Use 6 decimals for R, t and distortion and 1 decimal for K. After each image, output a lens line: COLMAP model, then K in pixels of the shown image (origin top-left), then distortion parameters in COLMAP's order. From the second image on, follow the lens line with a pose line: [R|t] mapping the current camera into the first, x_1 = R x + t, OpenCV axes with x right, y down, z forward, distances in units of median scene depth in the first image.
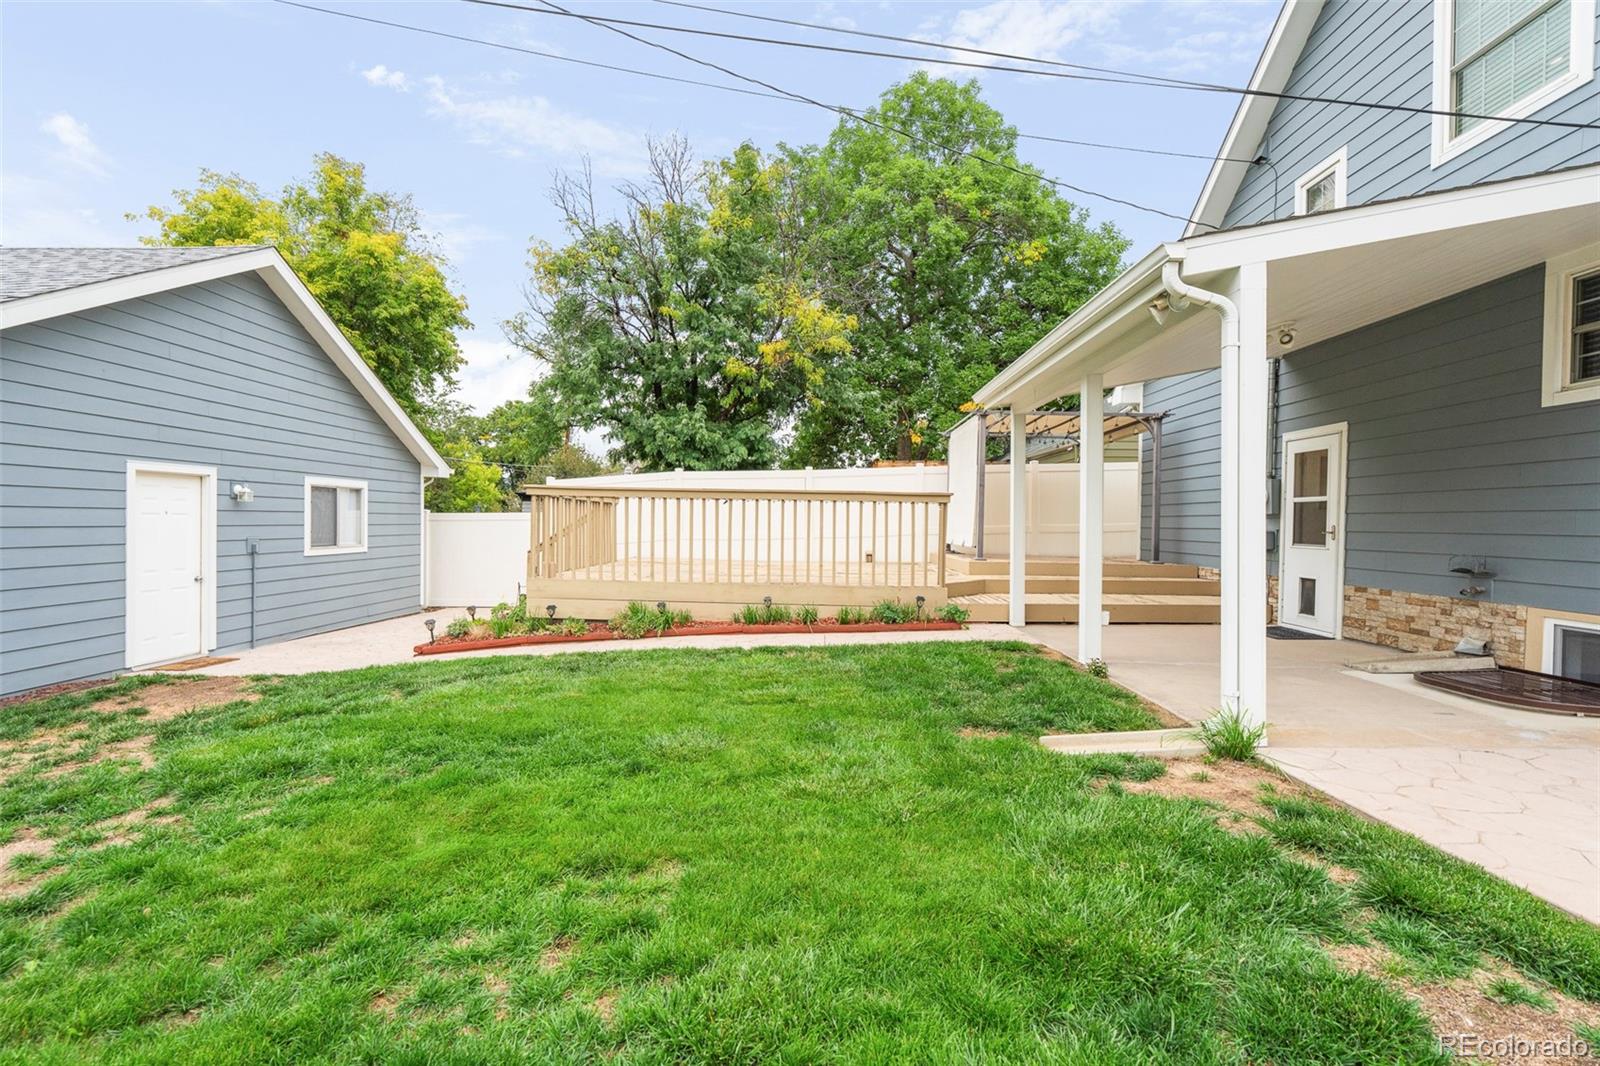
lens RADIAL K [[737.1, 0, 800.0], [0, 737.1, 533.0], [0, 0, 1]] dist [0.001447, 0.000344]
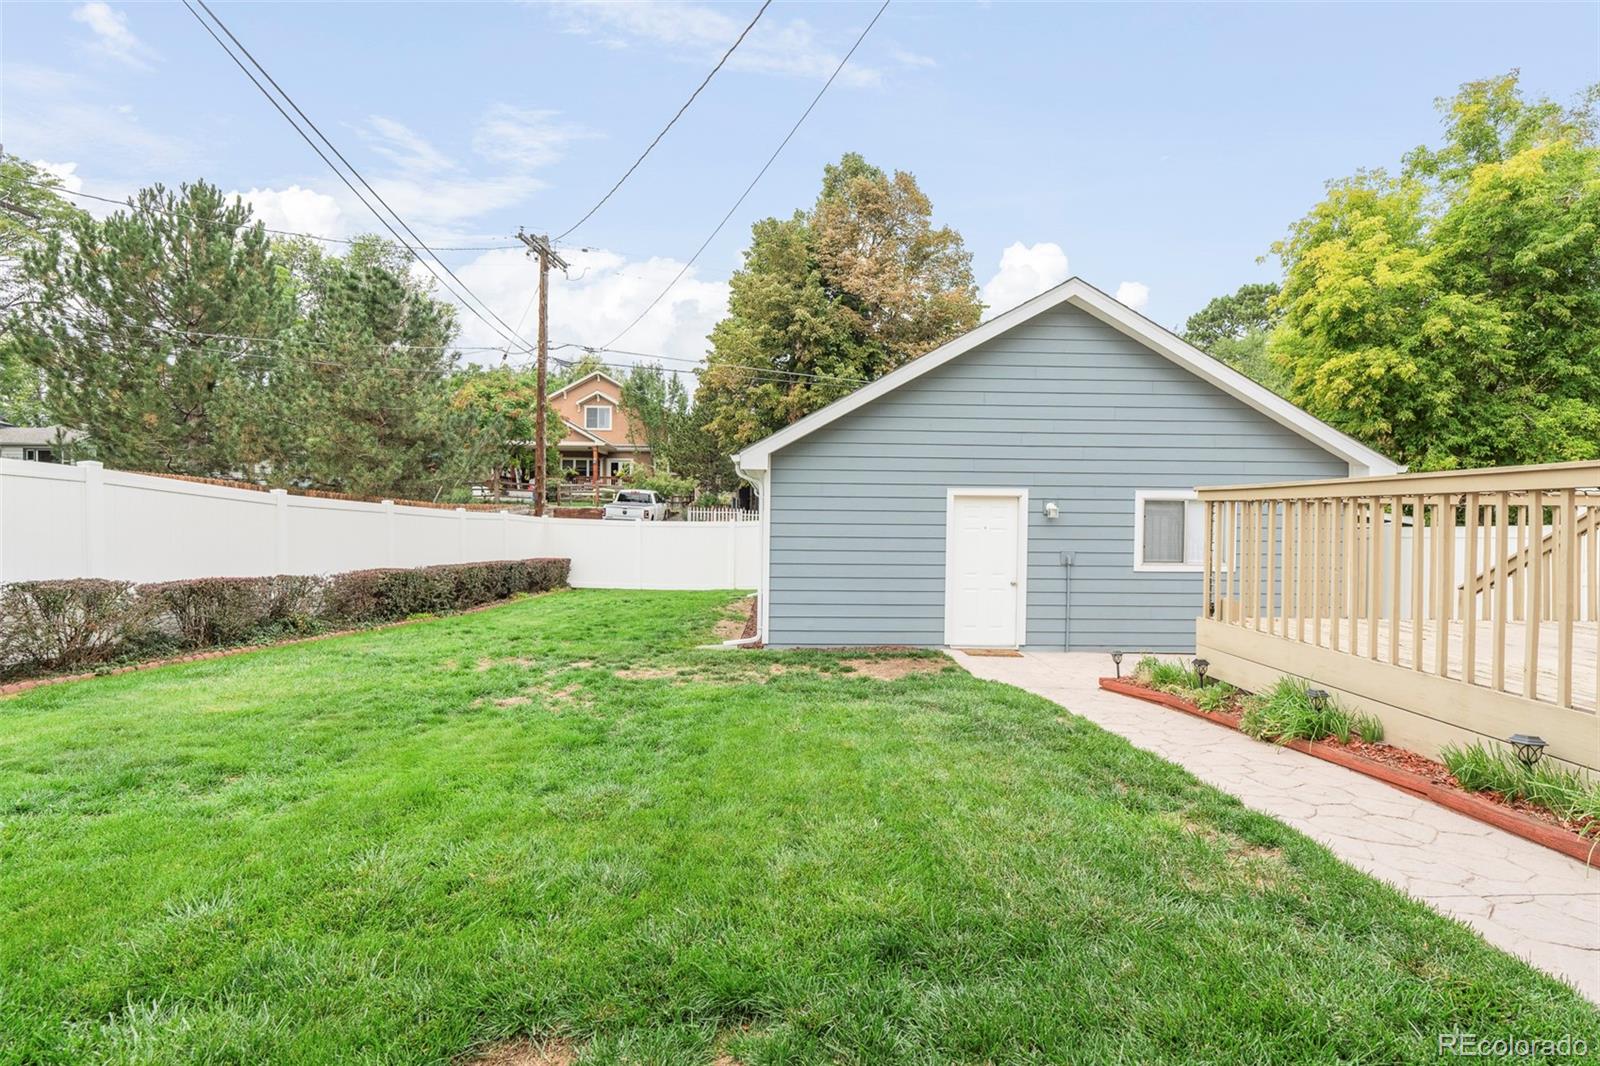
lens RADIAL K [[737.1, 0, 800.0], [0, 737.1, 533.0], [0, 0, 1]] dist [0.001447, 0.000344]
pose [[0.029093, 0.001280, -0.999576, 0.302951], [-0.024101, 0.999709, 0.000579, -0.009609], [0.999286, 0.024074, 0.029115, 0.522854]]
